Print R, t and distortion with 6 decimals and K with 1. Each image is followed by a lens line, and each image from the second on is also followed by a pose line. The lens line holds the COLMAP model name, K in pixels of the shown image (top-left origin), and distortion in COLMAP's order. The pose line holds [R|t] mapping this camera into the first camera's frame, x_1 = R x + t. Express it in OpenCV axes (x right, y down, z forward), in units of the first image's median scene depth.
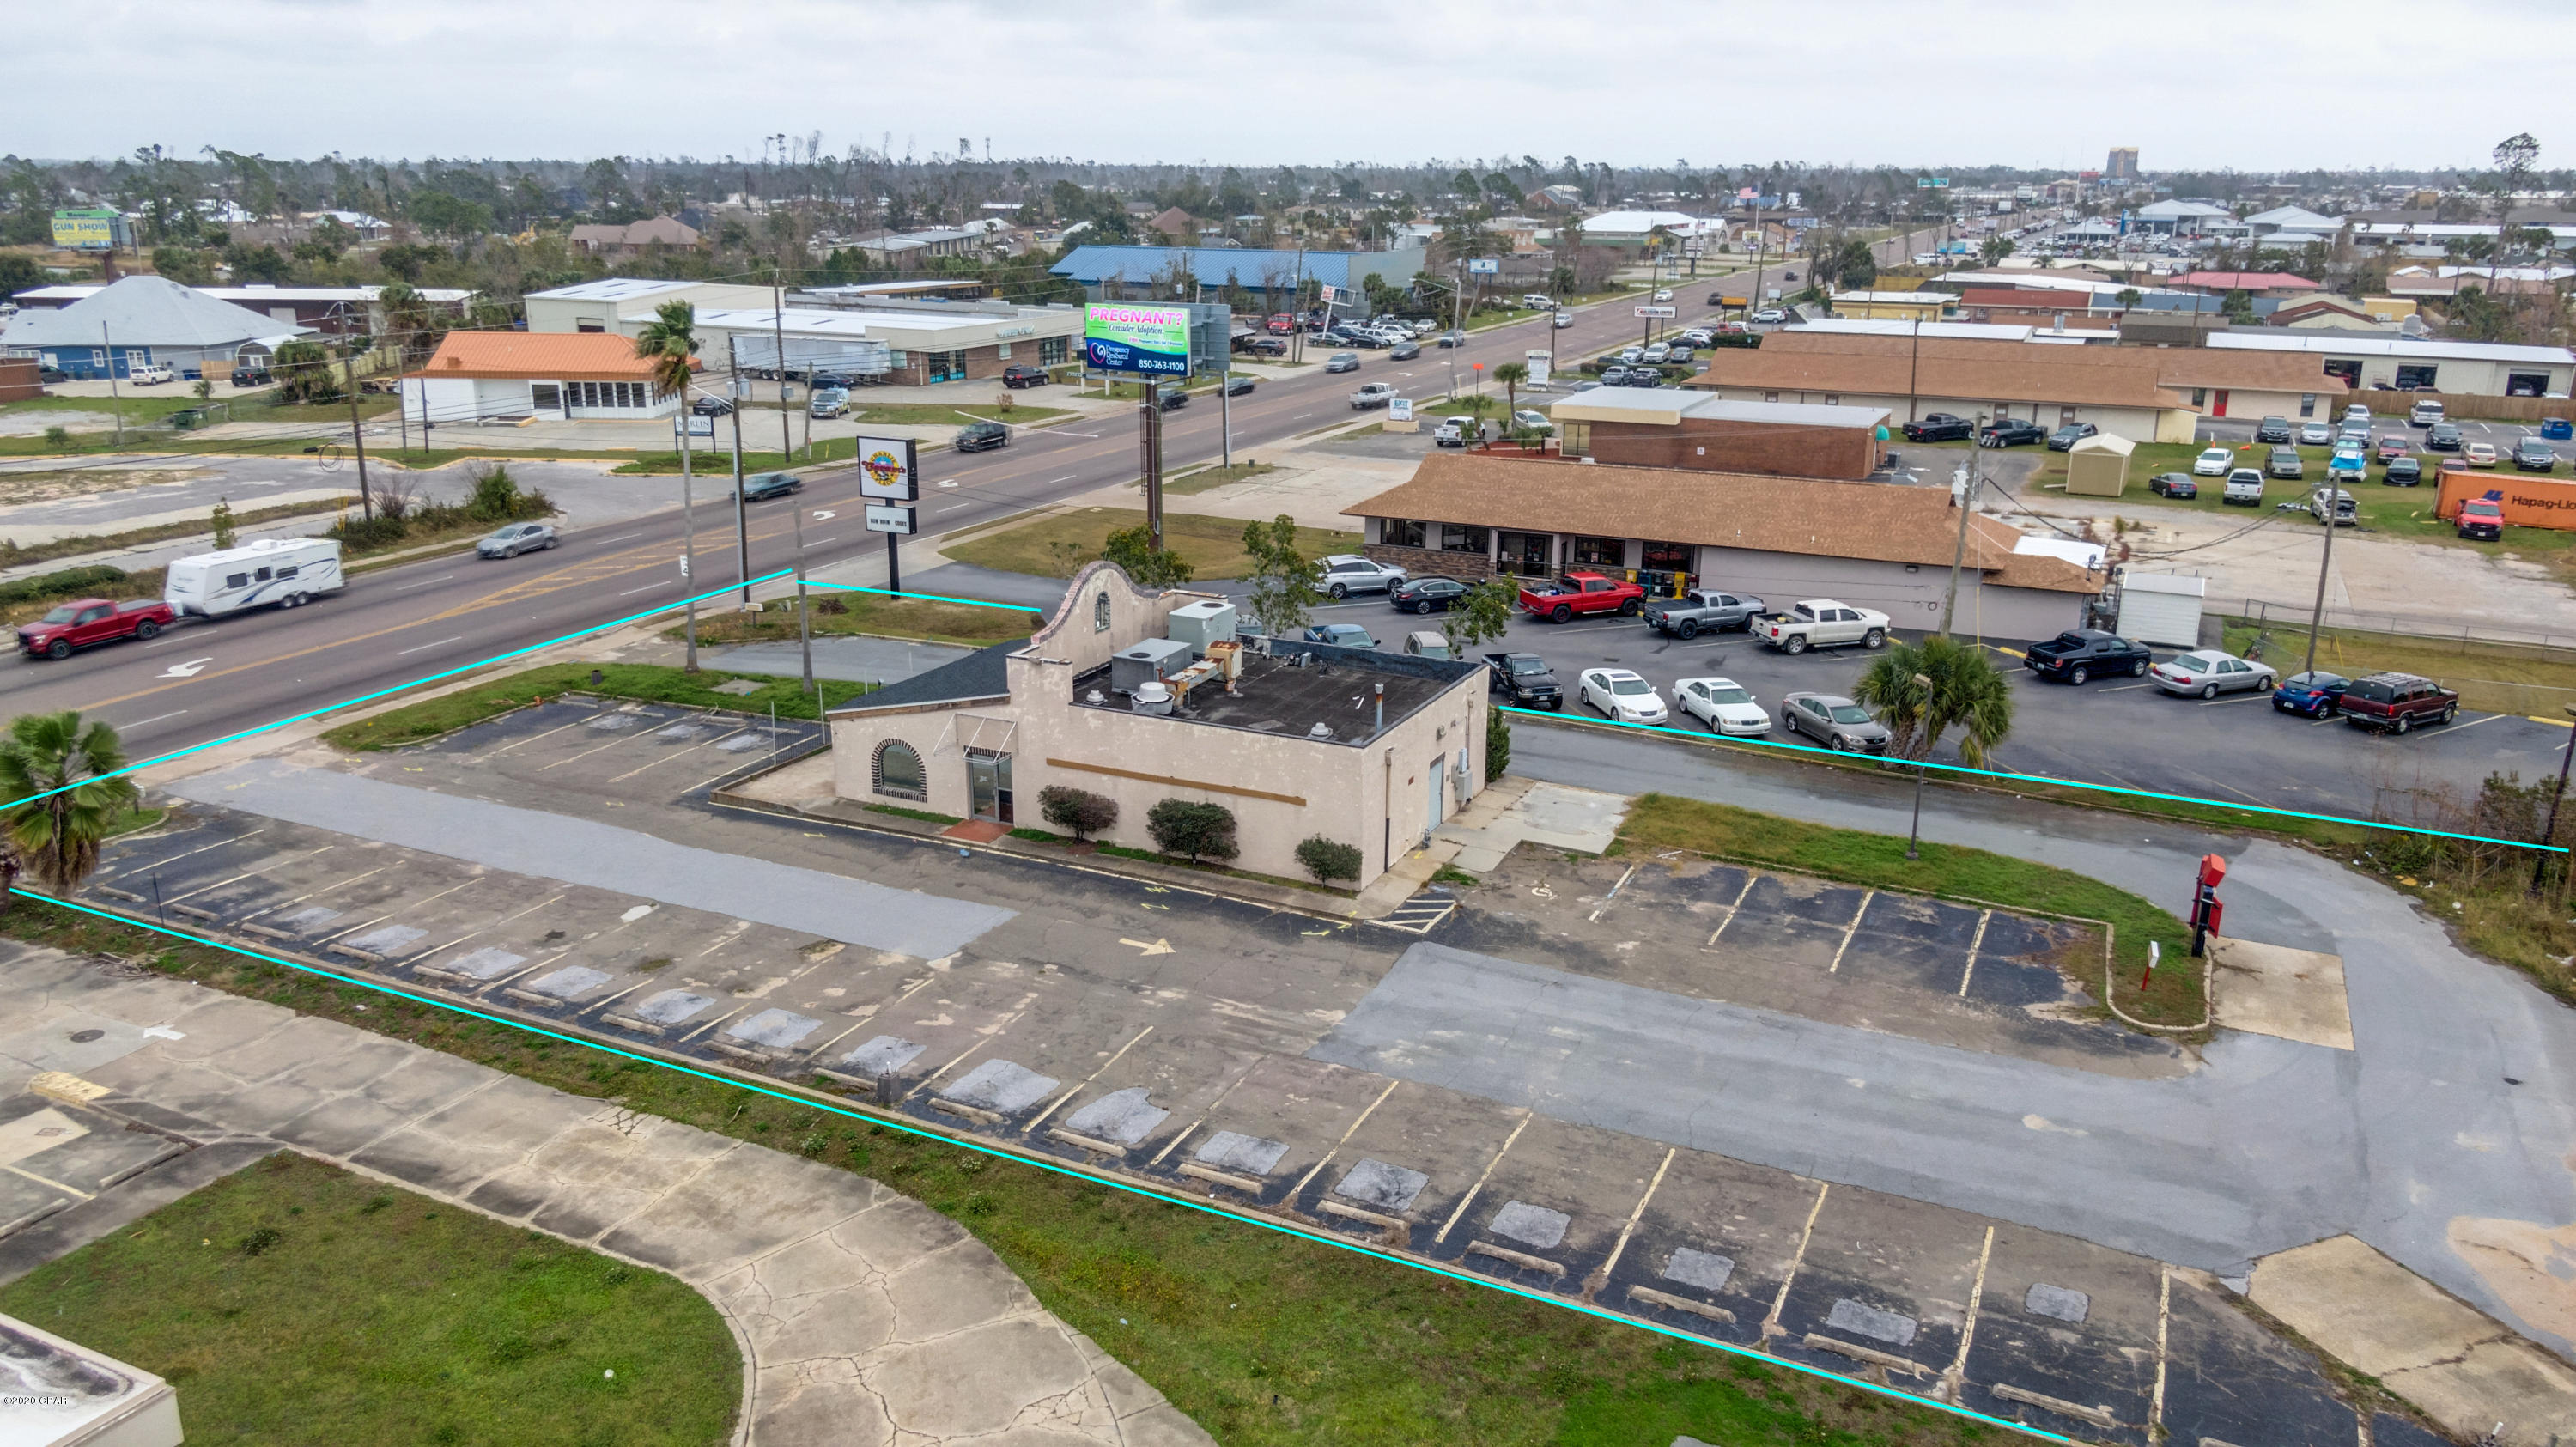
lens RADIAL K [[1851.7, 0, 1288.0], [0, 1851.7, 723.5], [0, 0, 1]] dist [0.055105, -0.081485]
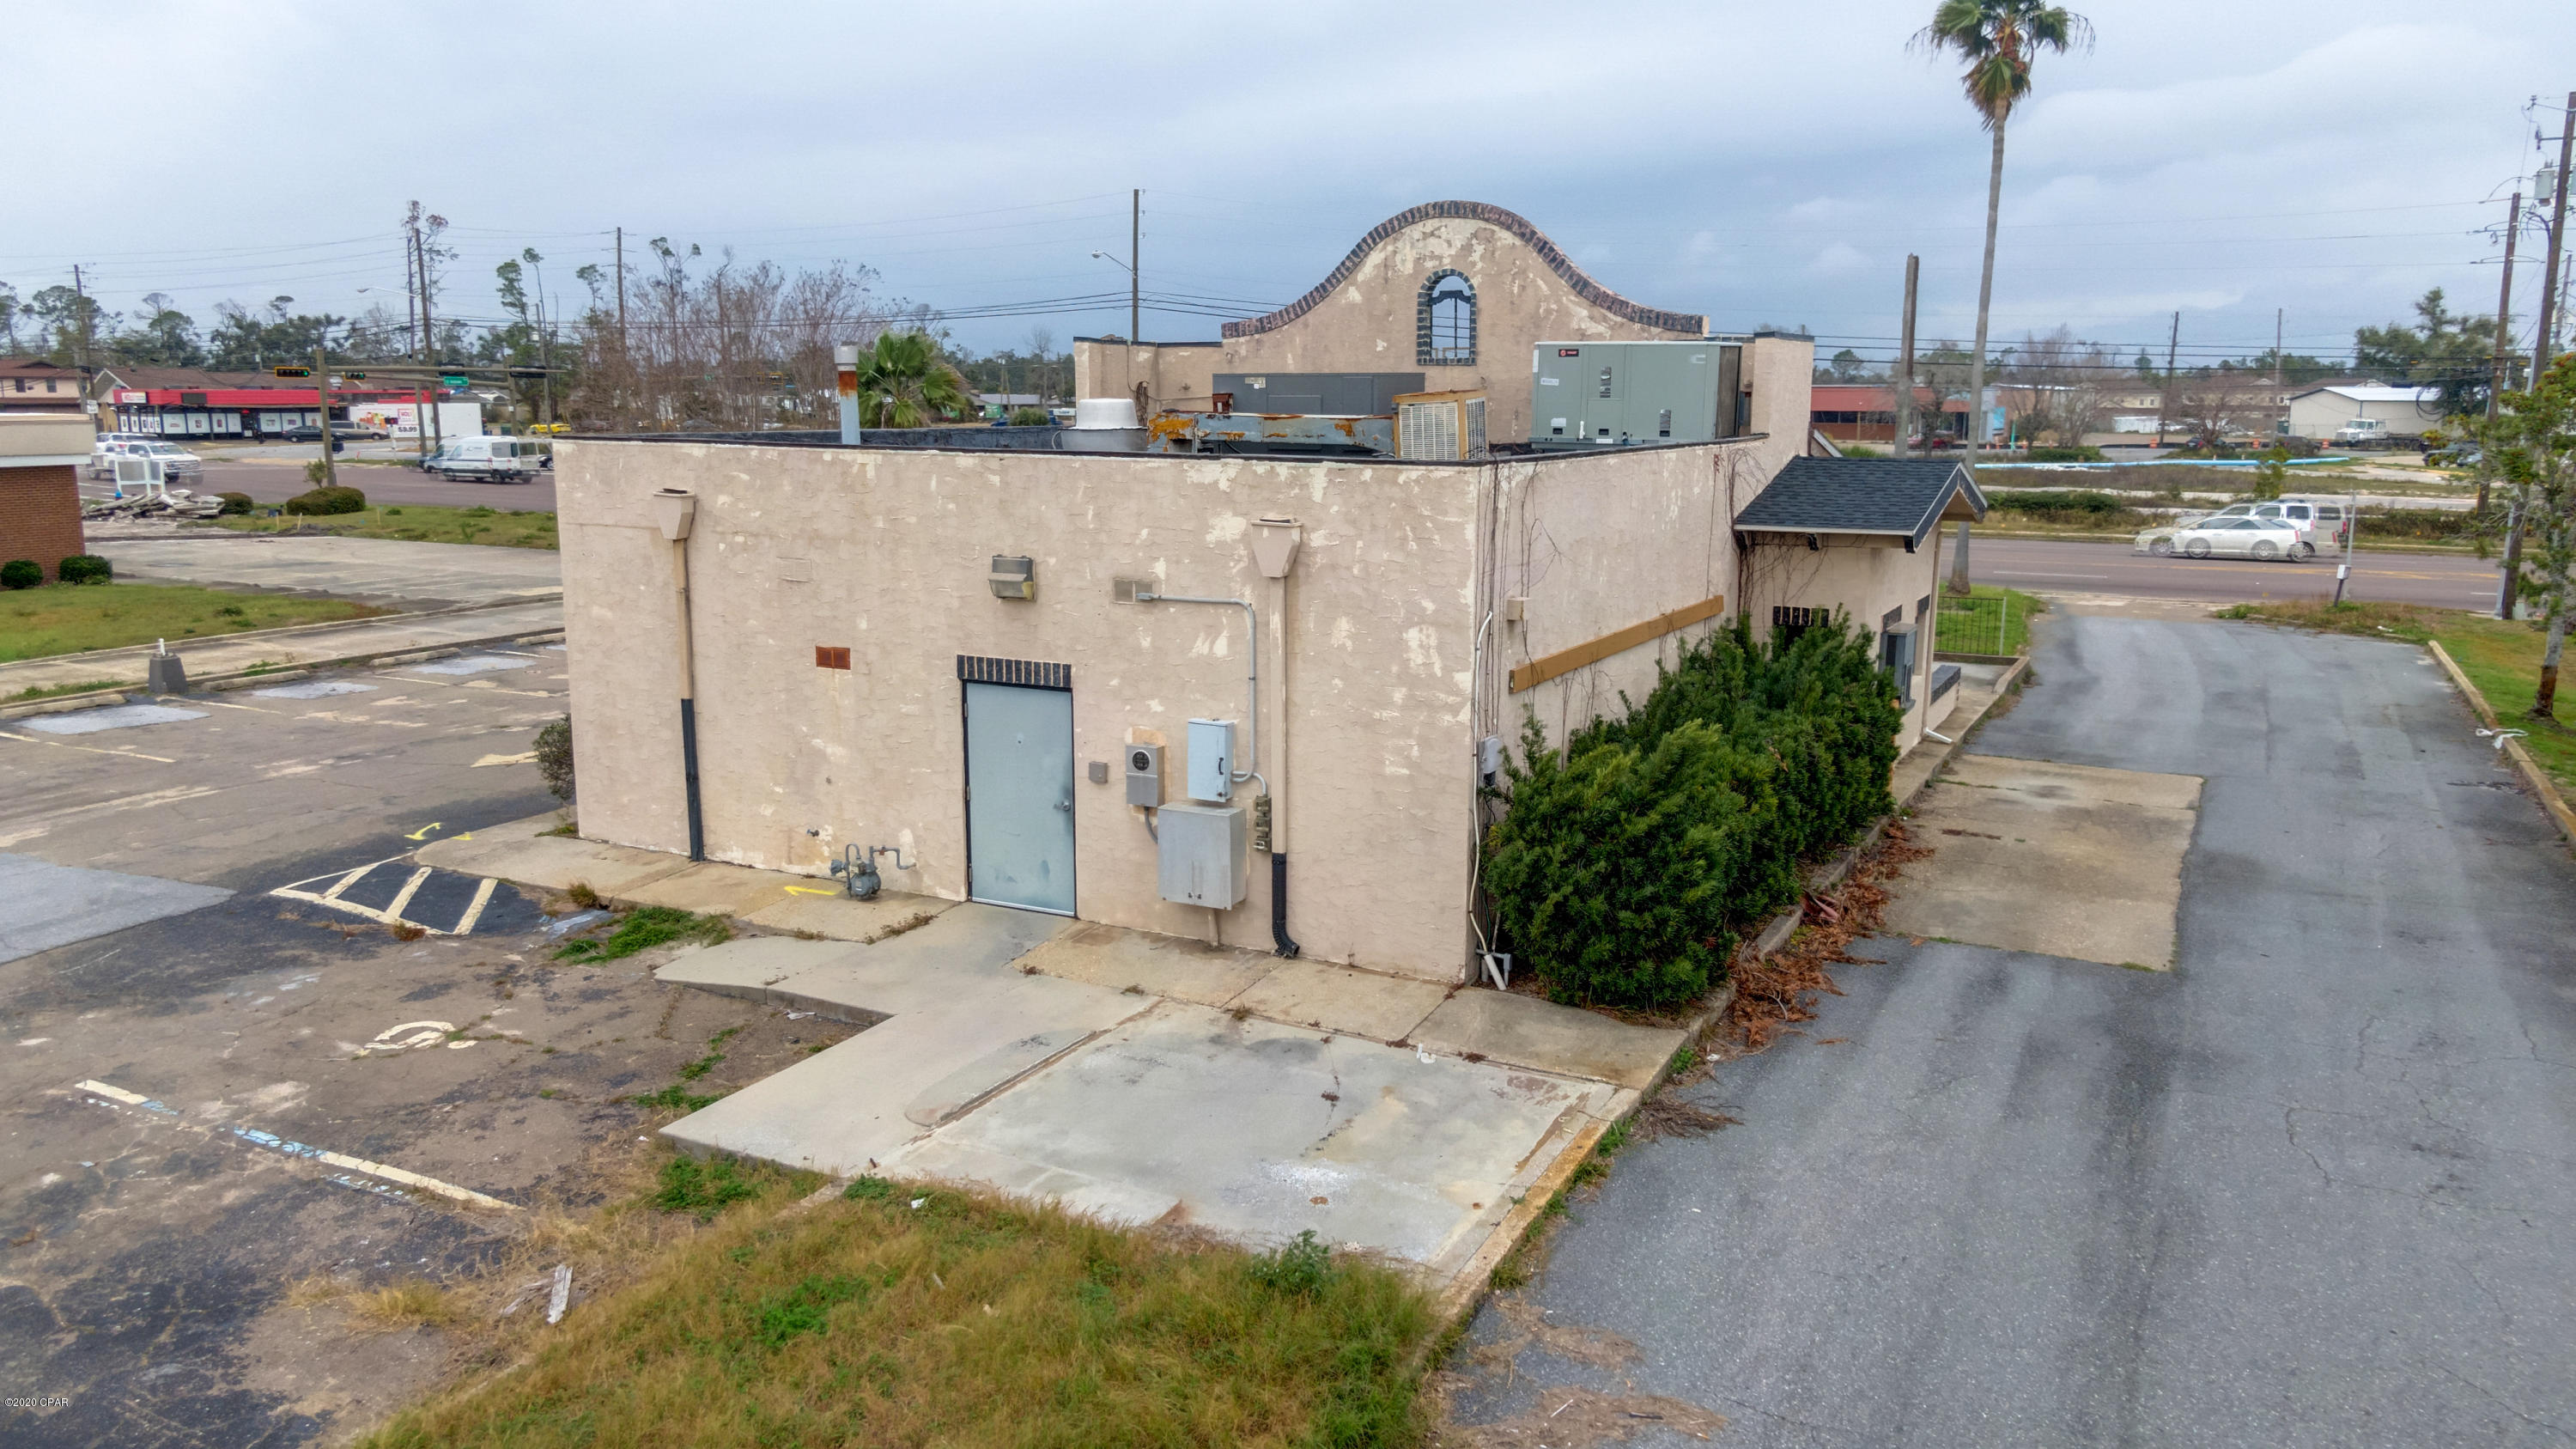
lens RADIAL K [[1851.9, 0, 1288.0], [0, 1851.9, 724.5], [0, 0, 1]] dist [0.055105, -0.081485]
pose [[-0.025322, 0.186433, -0.982141, 0.401064], [-0.294851, 0.937358, 0.185534, -0.043981], [0.955208, 0.294283, 0.031235, 1.104220]]
